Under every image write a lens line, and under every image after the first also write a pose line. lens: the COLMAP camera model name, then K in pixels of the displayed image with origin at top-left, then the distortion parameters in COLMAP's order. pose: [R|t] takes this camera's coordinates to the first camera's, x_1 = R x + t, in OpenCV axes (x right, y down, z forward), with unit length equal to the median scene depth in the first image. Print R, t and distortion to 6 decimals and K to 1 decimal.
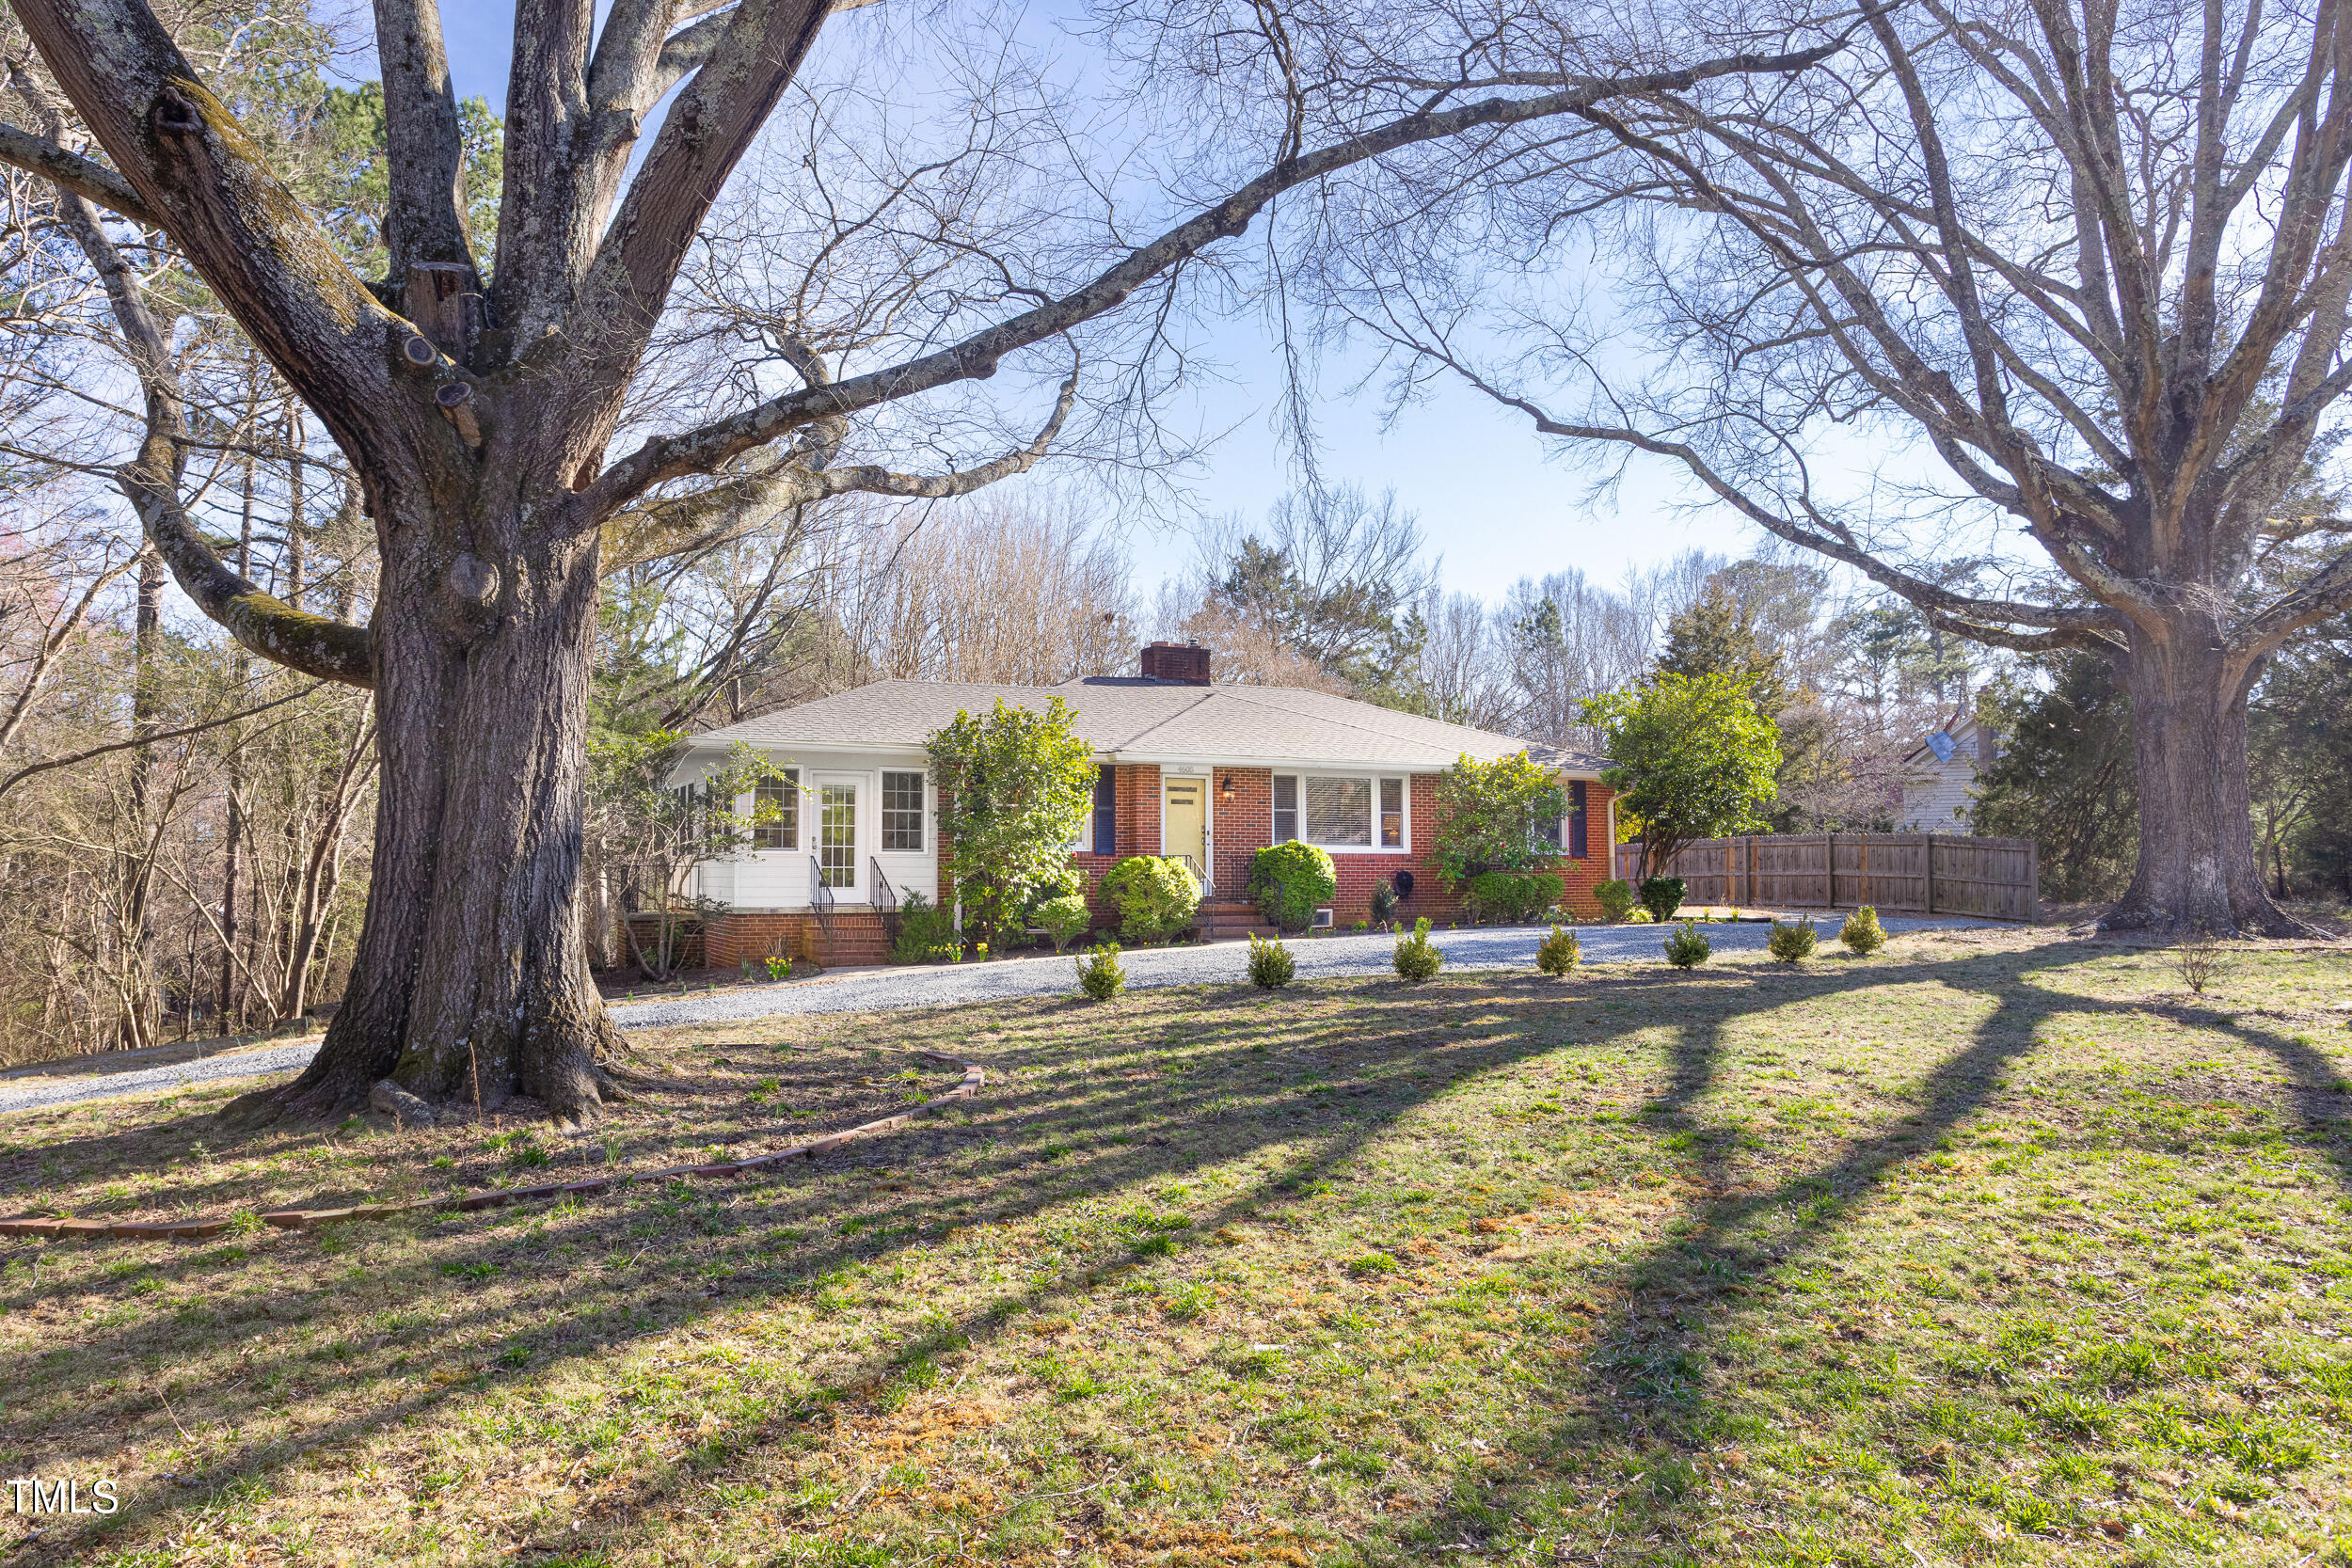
lens RADIAL K [[1562.5, 0, 1091.7], [0, 1562.5, 755.9], [0, 0, 1]] dist [-0.005312, -0.000408]
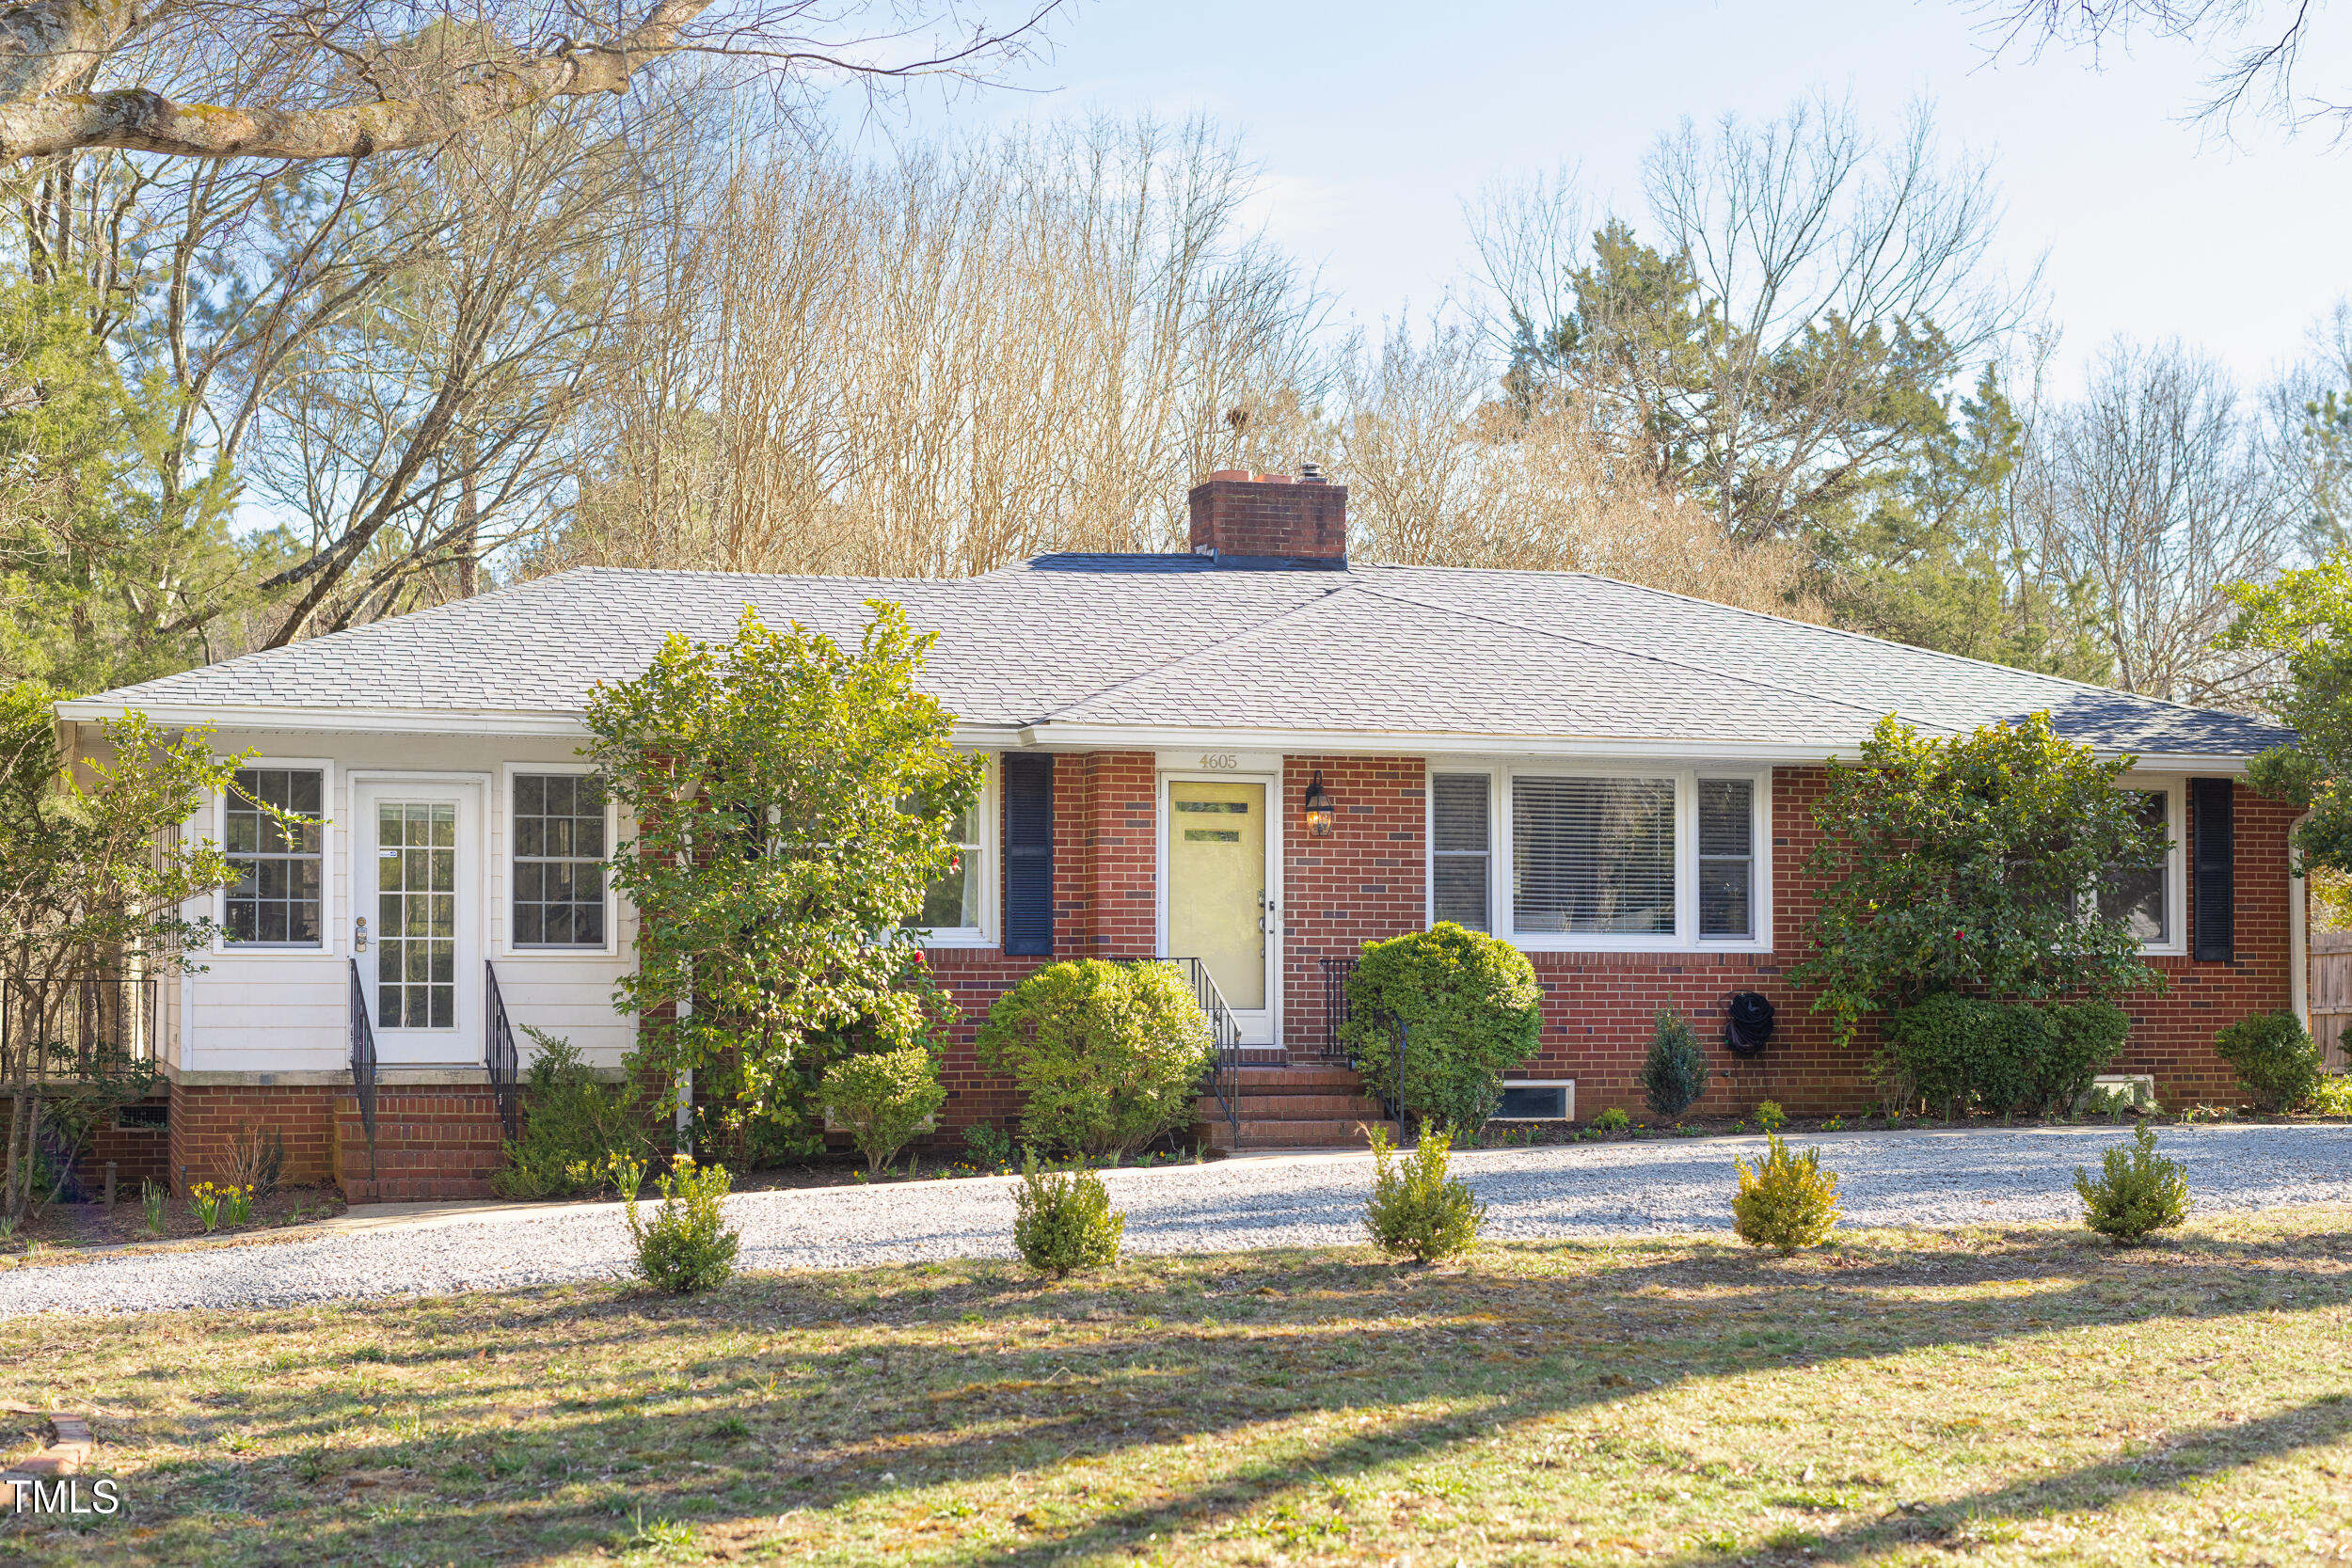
lens RADIAL K [[3400.6, 0, 850.8], [0, 3400.6, 859.8], [0, 0, 1]] dist [0.000384, 0.027872]
pose [[0.985272, -0.004560, -0.170935, 0.121932], [0.011095, 0.999243, 0.037296, -0.000674], [0.170636, -0.038643, 0.984576, 0.041091]]
